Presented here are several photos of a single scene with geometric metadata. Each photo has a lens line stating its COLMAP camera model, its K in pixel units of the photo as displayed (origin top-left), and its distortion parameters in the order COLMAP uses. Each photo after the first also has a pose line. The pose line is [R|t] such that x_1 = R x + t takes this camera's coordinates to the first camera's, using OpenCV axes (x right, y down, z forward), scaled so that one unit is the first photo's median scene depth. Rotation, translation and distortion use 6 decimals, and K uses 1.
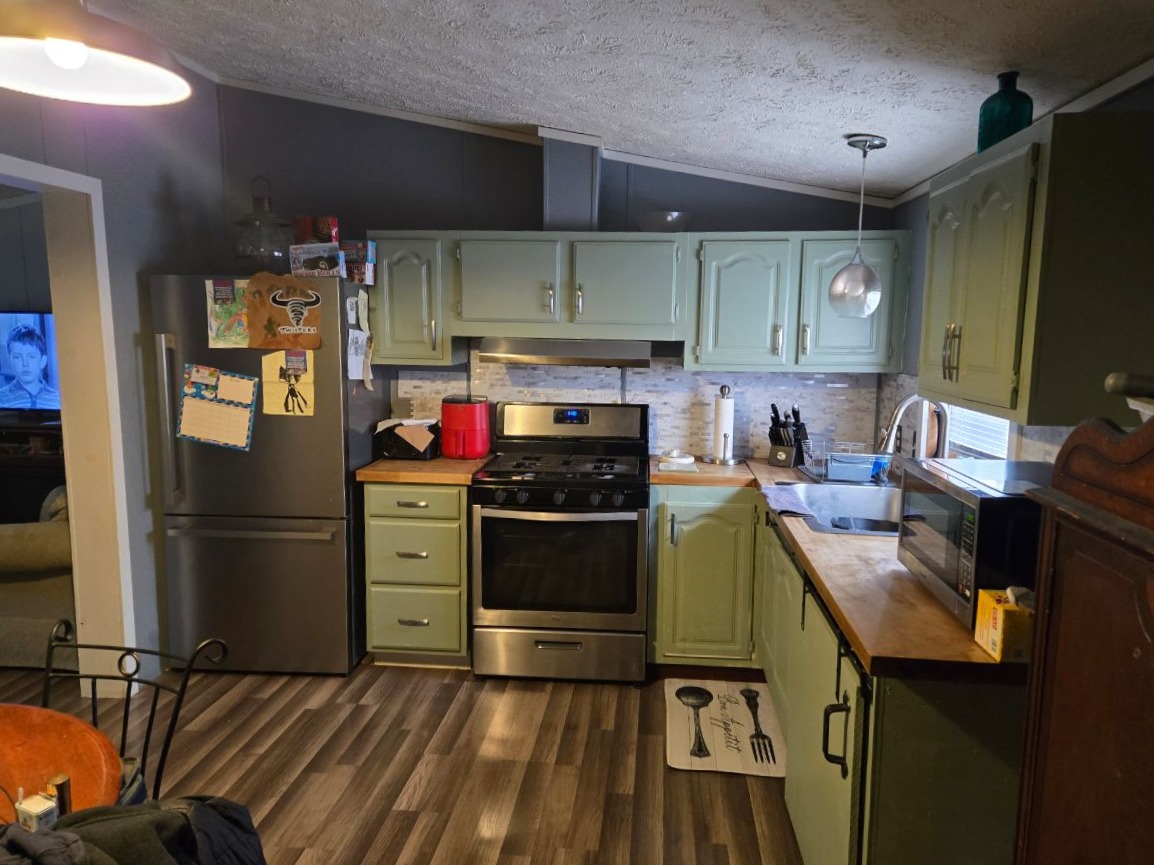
lens RADIAL K [[805.4, 0, 577.0], [0, 805.4, 432.5], [0, 0, 1]] dist [0.050347, -0.001890]
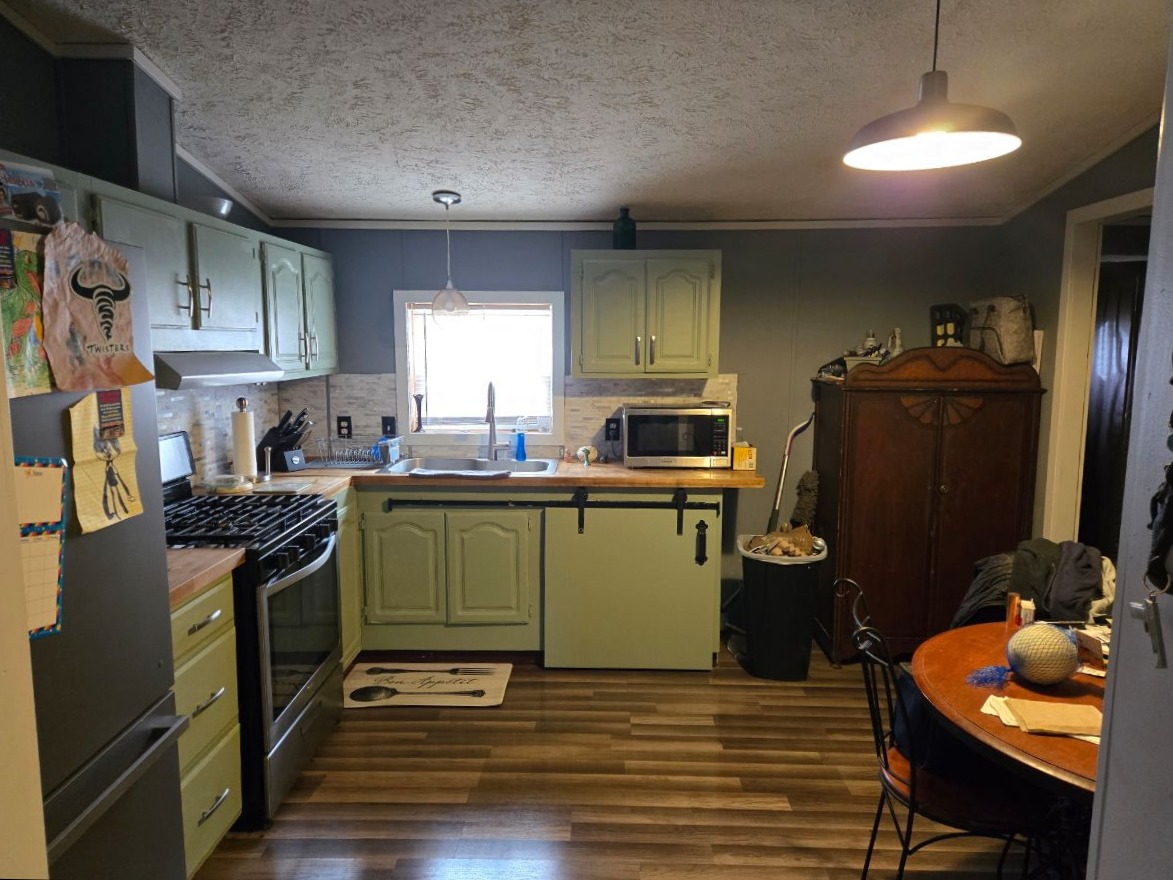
lens RADIAL K [[818.6, 0, 586.5], [0, 818.6, 440.0], [0, 0, 1]] dist [0.050347, -0.001890]
pose [[-0.076403, -0.134963, 0.987901, -0.863989], [0.127775, 0.981302, 0.143943, -0.106694], [-0.988856, 0.137227, -0.057730, 0.743554]]
